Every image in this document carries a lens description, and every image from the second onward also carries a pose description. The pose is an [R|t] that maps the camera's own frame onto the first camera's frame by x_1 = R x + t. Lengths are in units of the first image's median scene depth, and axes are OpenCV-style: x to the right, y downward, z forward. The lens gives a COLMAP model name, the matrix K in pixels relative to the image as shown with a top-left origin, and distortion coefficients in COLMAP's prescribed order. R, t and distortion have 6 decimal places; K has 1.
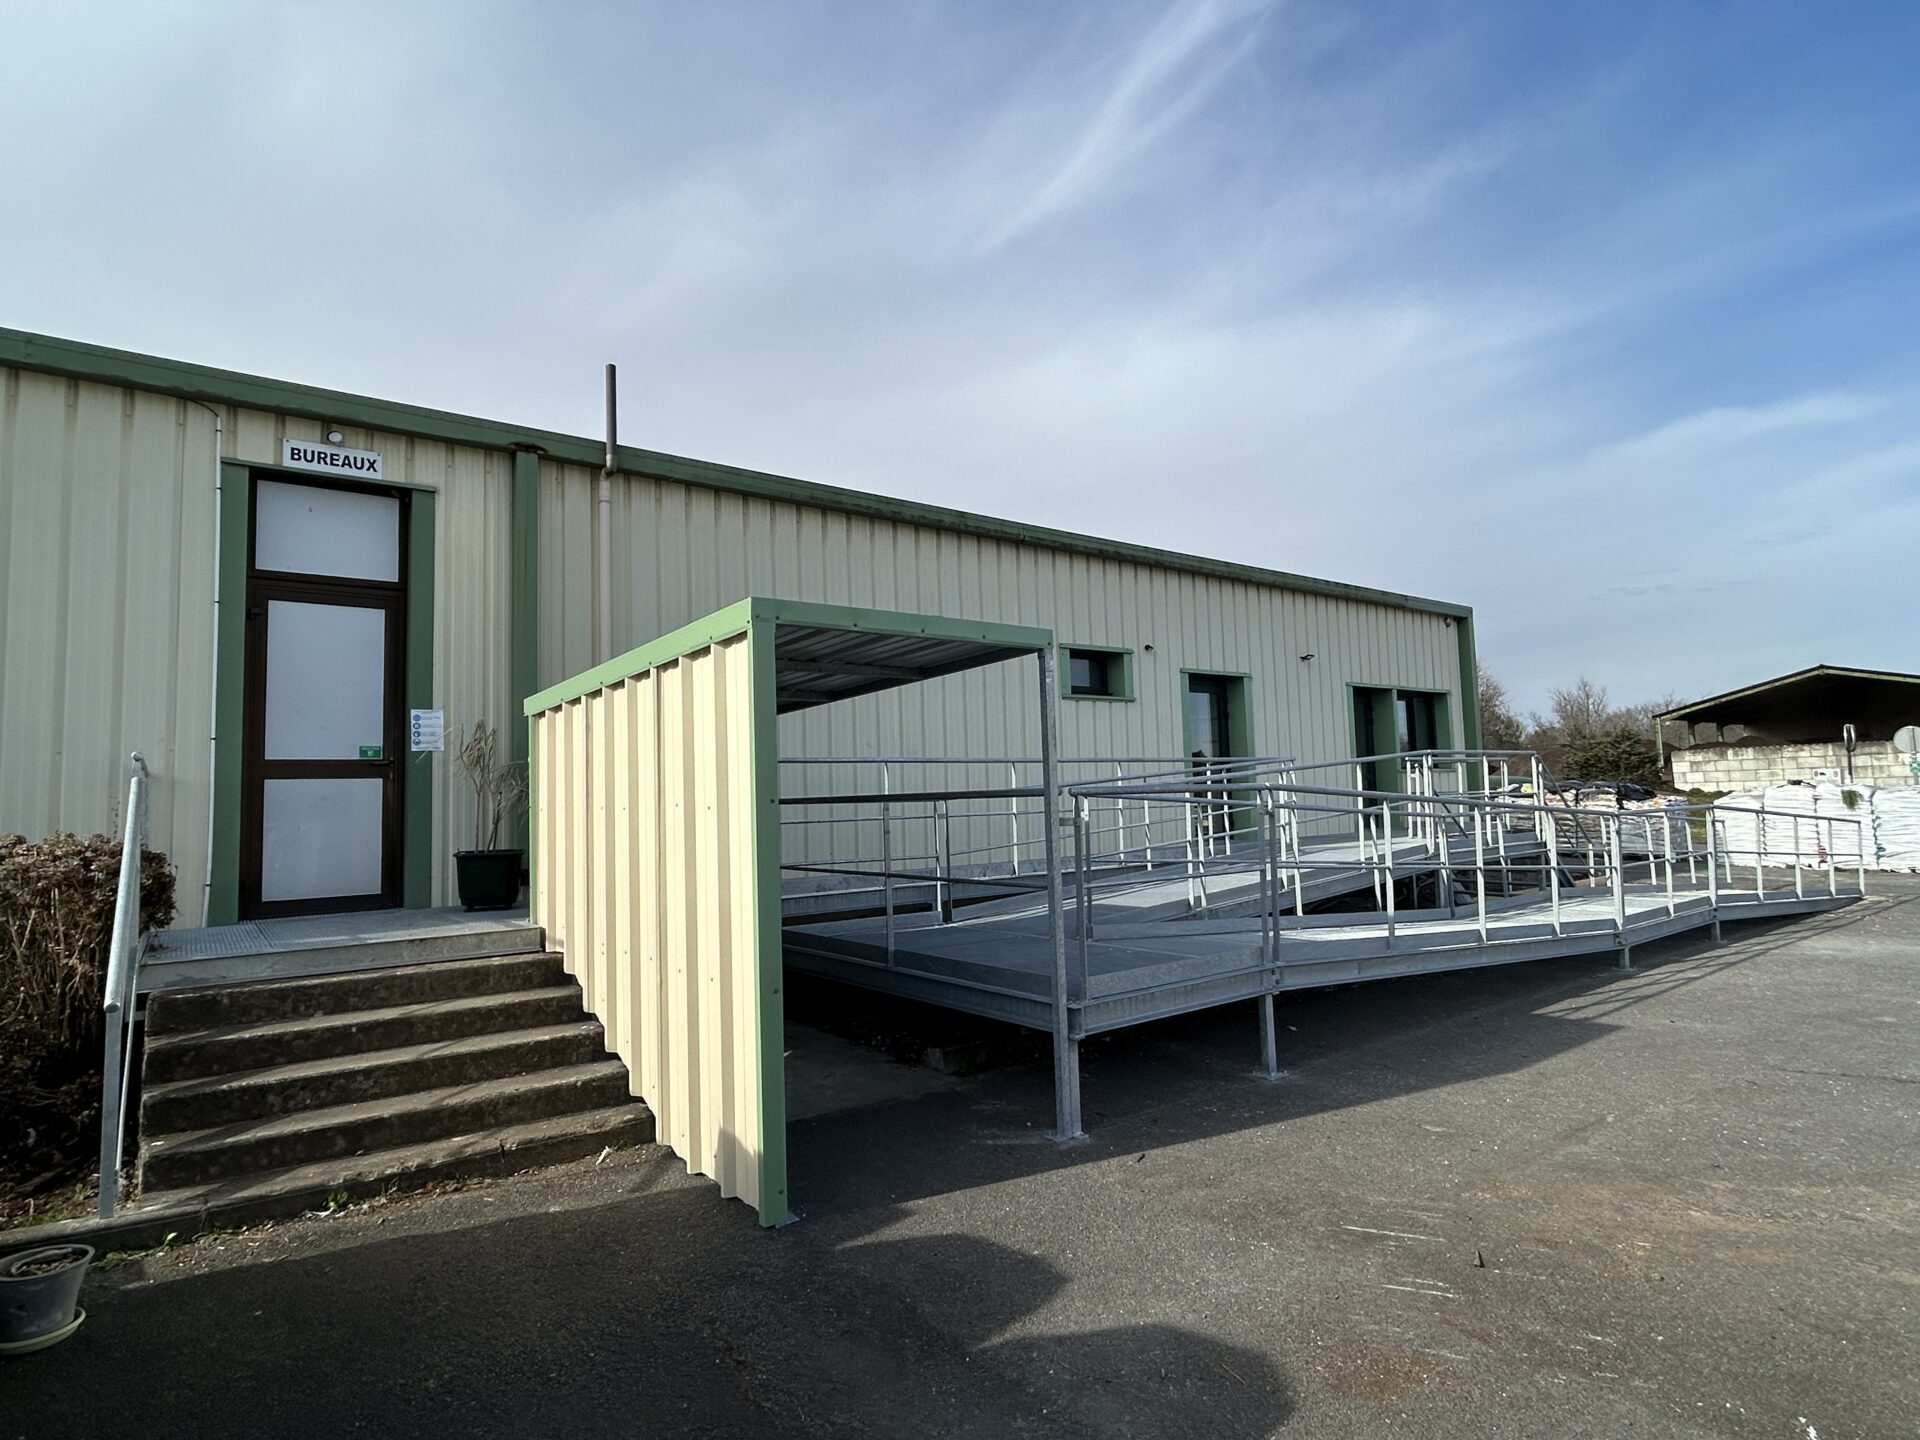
lens RADIAL K [[1008.1, 0, 960.0], [0, 1008.1, 720.0], [0, 0, 1]] dist [0.003942, 0.000797]
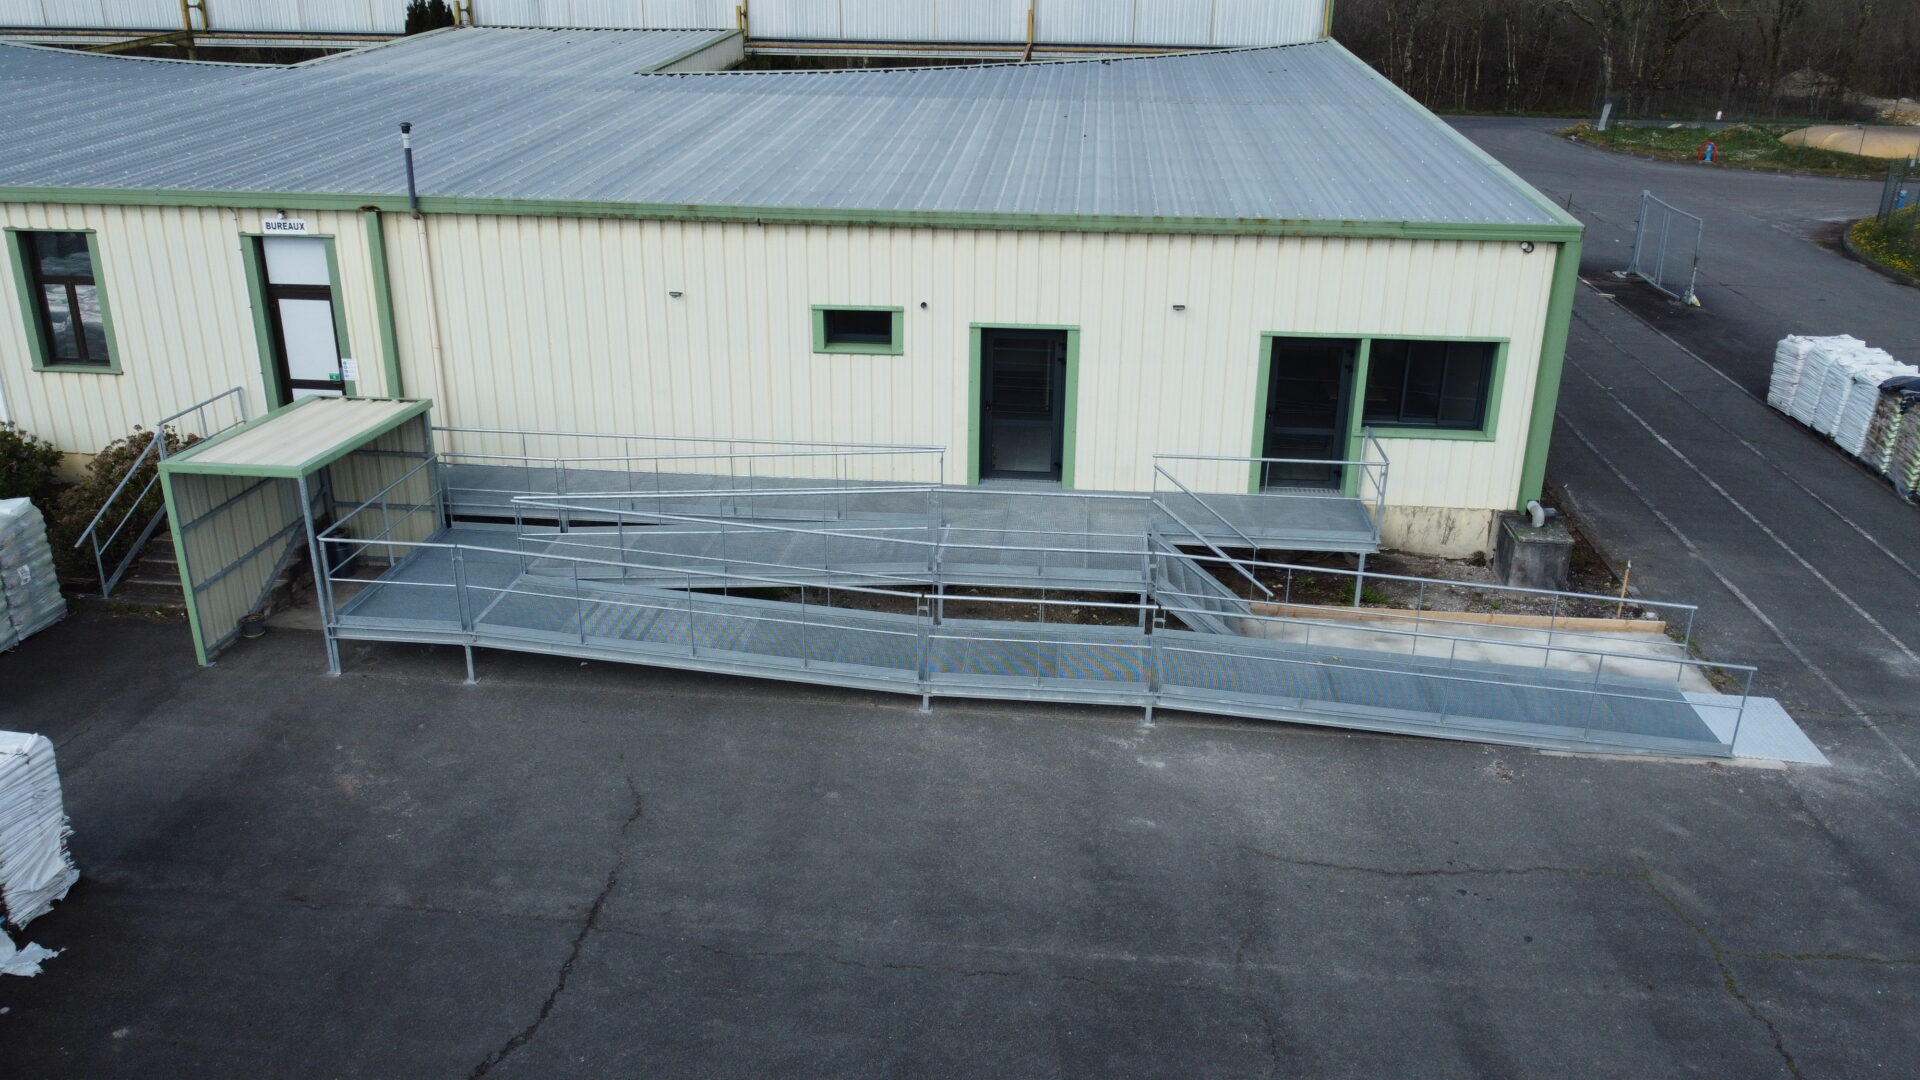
lens RADIAL K [[1464.0, 0, 960.0], [0, 1464.0, 540.0], [0, 0, 1]] dist [0.014615, -0.014606]
pose [[0.731537, 0.279982, -0.621662, 1.828816], [0.018189, 0.903454, 0.428298, -0.748615], [0.681559, -0.324623, 0.655818, -0.095118]]
